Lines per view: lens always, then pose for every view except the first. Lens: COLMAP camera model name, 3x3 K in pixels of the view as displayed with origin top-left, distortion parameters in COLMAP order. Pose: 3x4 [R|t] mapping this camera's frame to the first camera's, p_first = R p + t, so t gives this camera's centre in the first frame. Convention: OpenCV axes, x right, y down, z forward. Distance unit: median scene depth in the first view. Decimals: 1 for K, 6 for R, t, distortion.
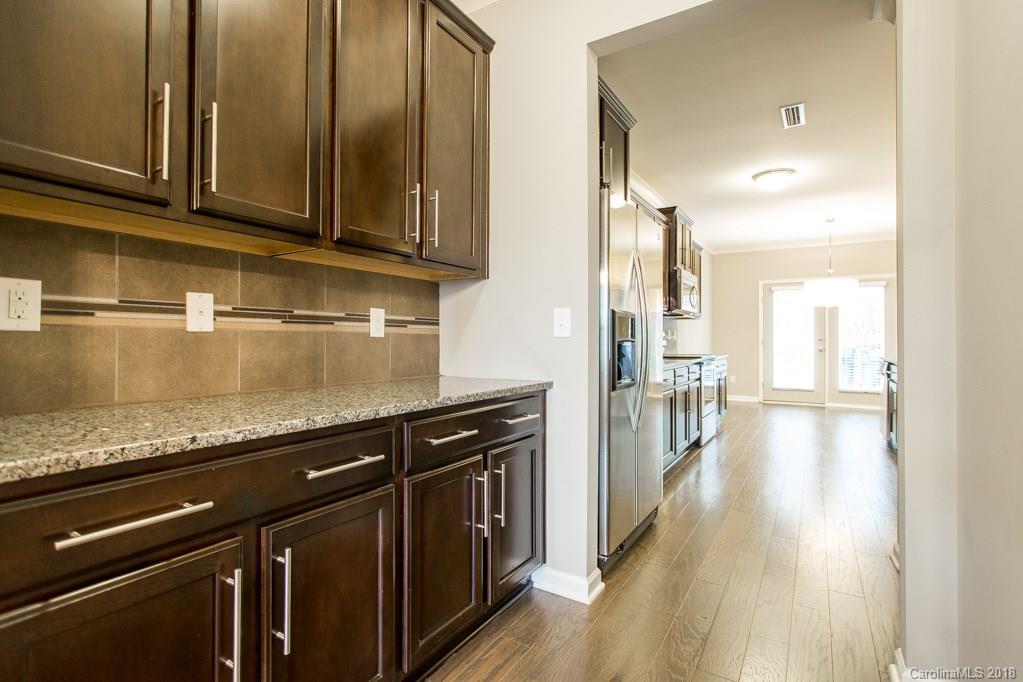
lens RADIAL K [[493.2, 0, 517.2], [0, 493.2, 336.7], [0, 0, 1]] dist [-0.007412, 0.006626]
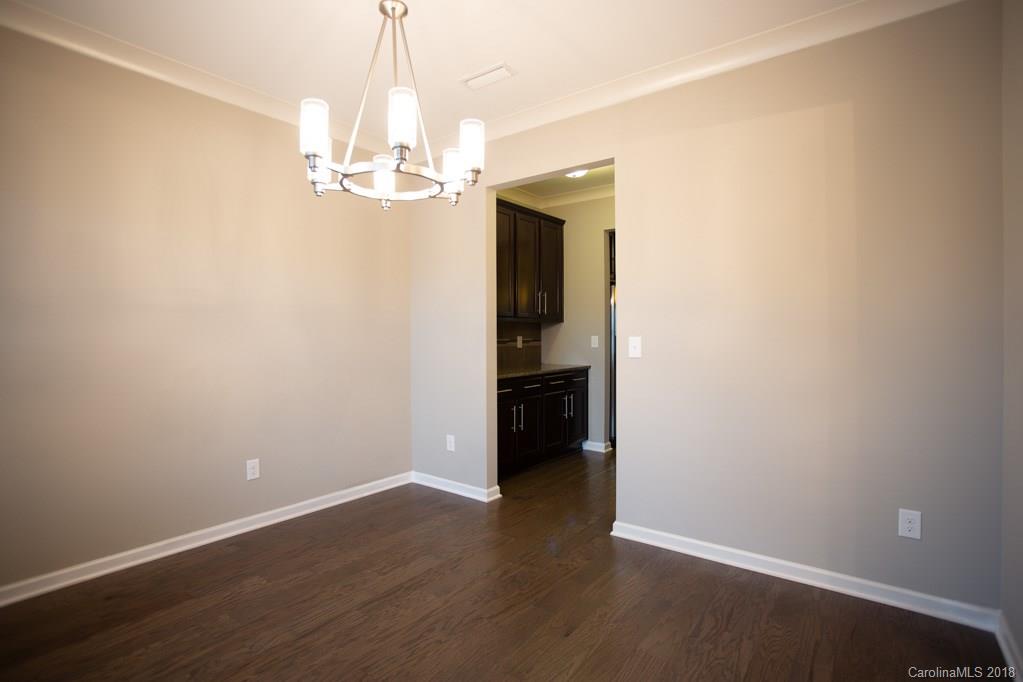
lens RADIAL K [[493.2, 0, 514.0], [0, 493.2, 337.2], [0, 0, 1]] dist [-0.007412, 0.006626]
pose [[0.994895, -0.003308, -0.100857, -0.060957], [0.005170, 0.999821, 0.018203, -0.099065], [0.100778, -0.018631, 0.994734, -1.499724]]
